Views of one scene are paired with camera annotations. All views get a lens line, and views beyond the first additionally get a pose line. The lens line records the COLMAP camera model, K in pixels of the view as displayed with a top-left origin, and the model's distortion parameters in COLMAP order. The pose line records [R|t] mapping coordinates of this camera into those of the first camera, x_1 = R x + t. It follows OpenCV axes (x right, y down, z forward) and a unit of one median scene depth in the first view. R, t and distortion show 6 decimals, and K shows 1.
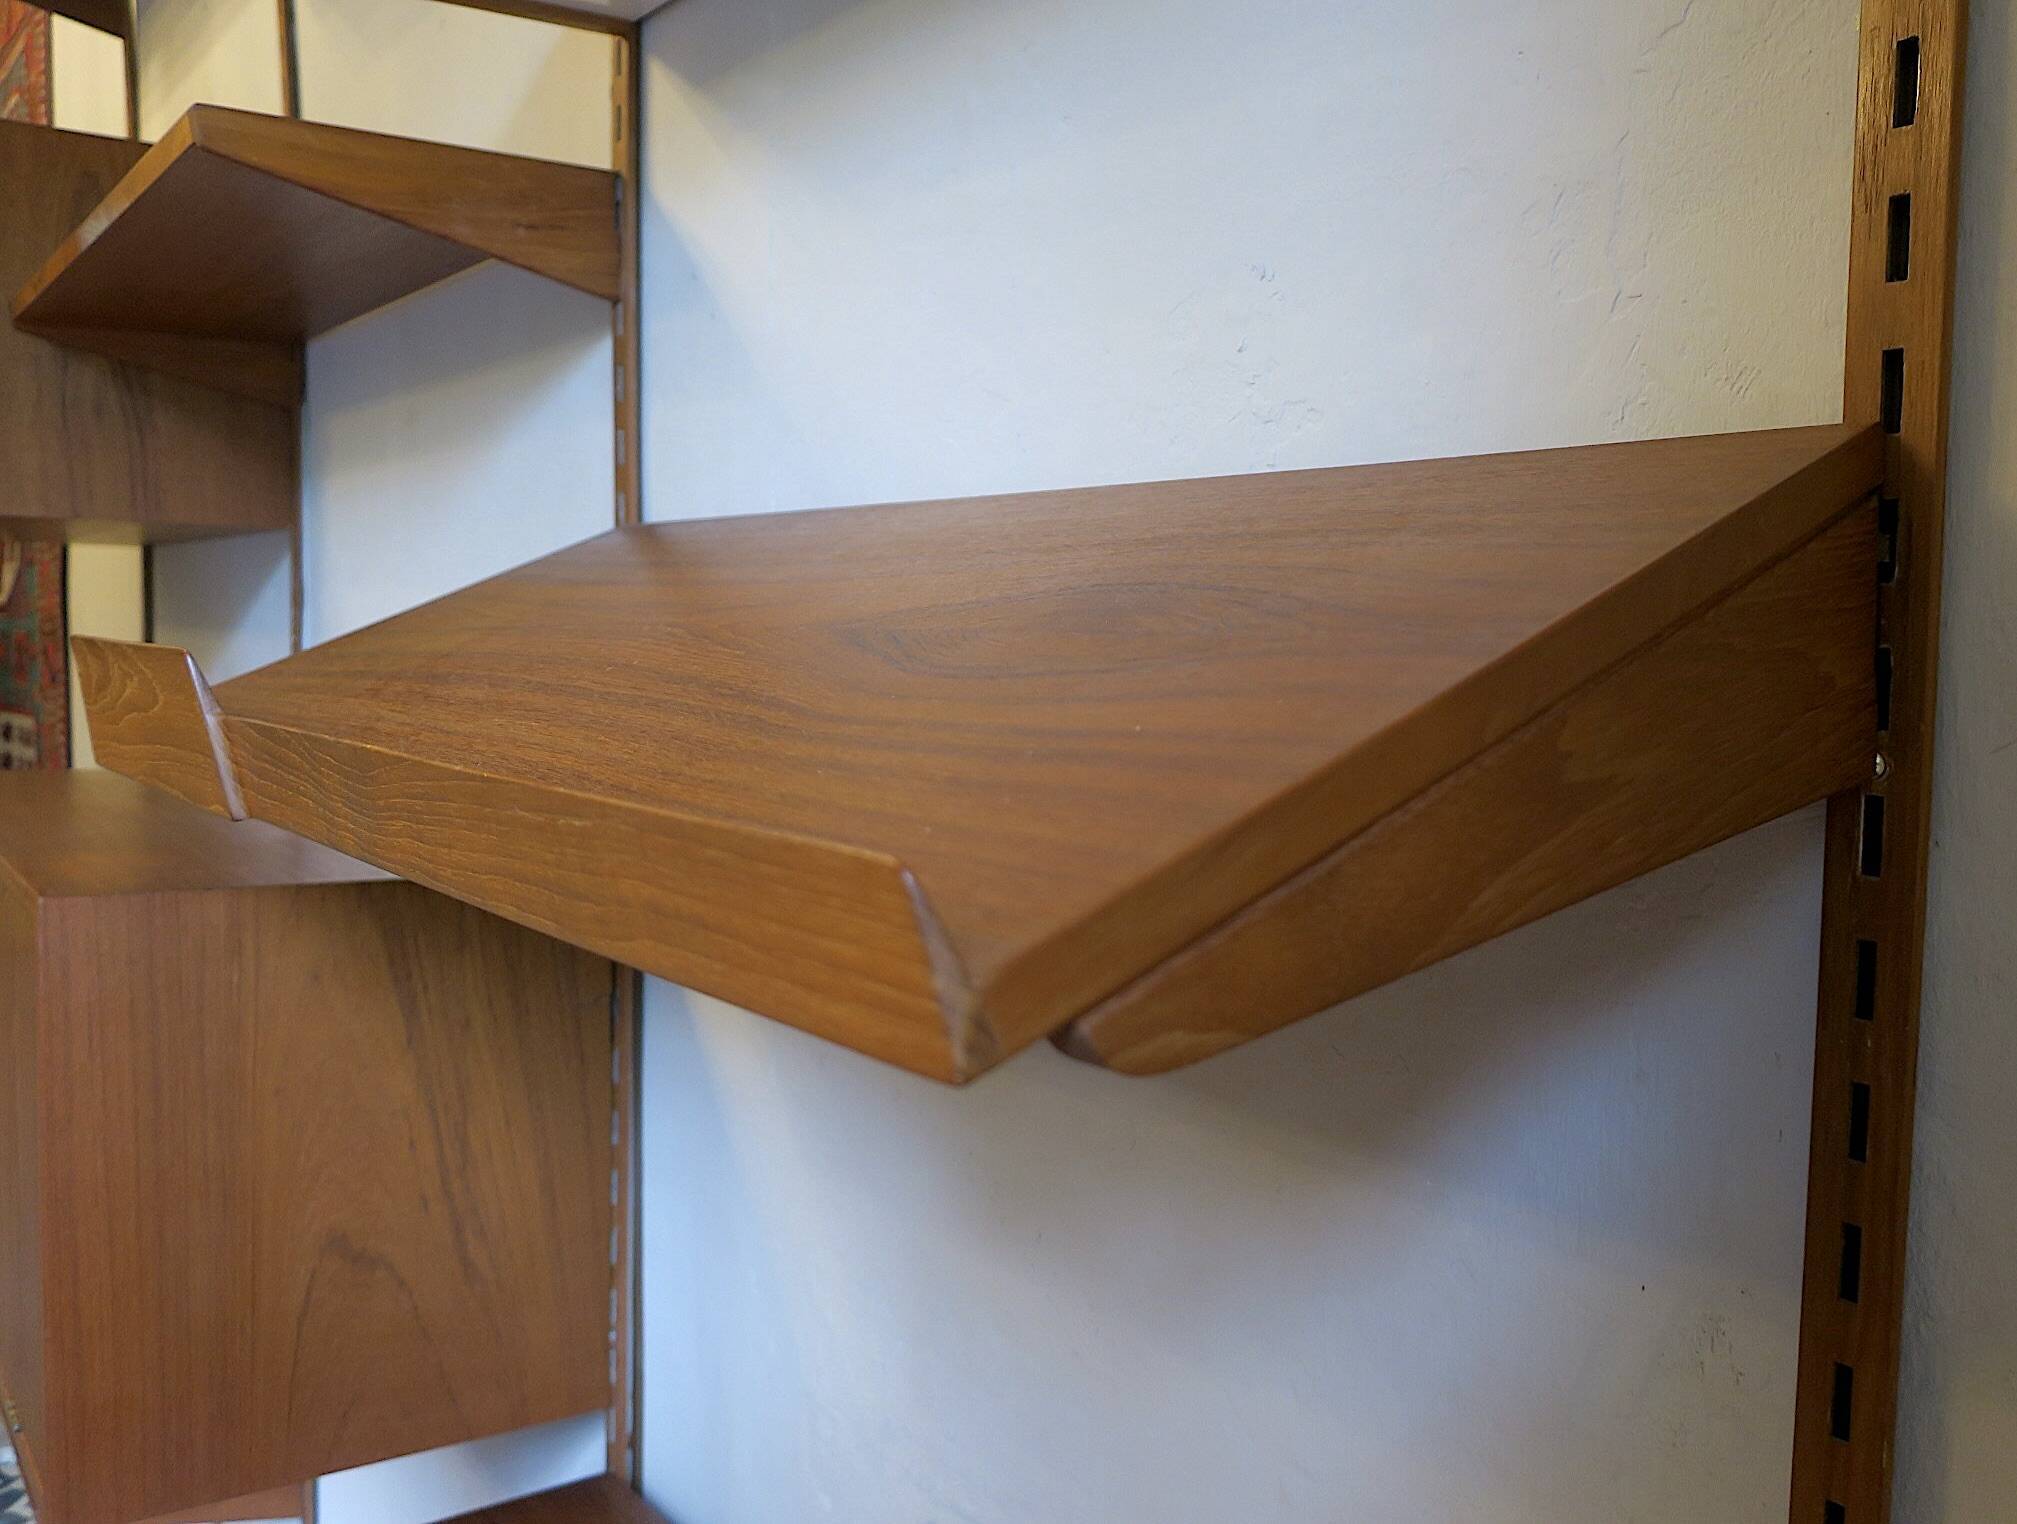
lens RADIAL K [[1817.7, 0, 1139.4], [0, 1817.7, 766.5], [0, 0, 1]] dist [-0.004476, 0.003172]
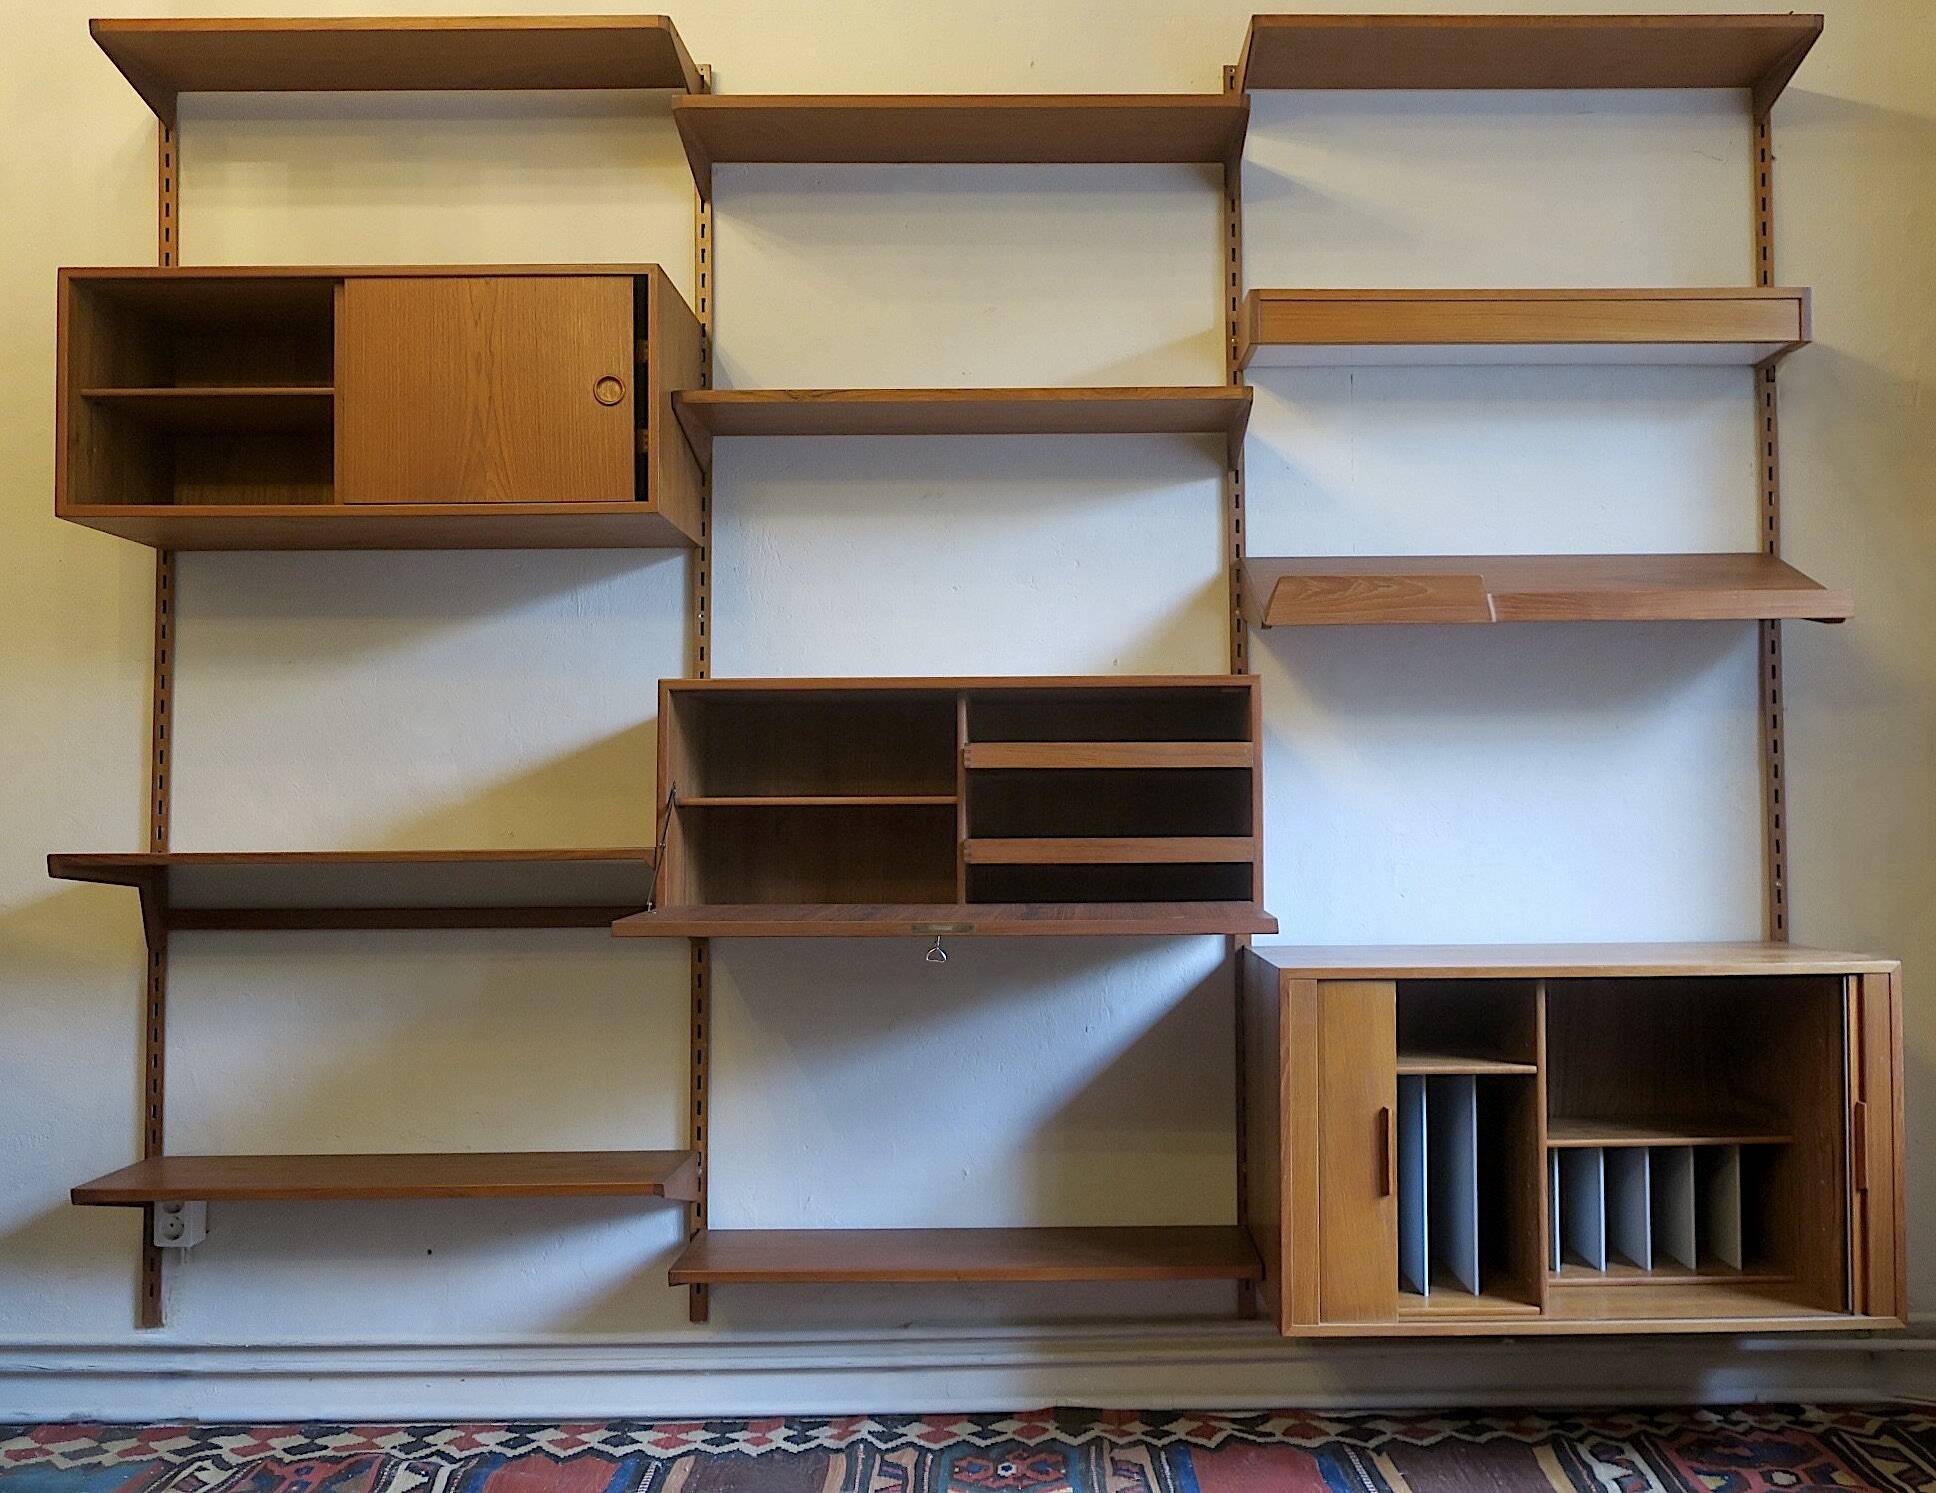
lens RADIAL K [[1773.4, 0, 1074.7], [0, 1773.4, 772.8], [0, 0, 1]] dist [-0.003912, 0.001618]
pose [[0.606184, -0.003401, 0.795317, -2.485122], [0.084083, 0.994661, -0.059834, 0.304700], [-0.790867, 0.103143, 0.603233, -0.281897]]
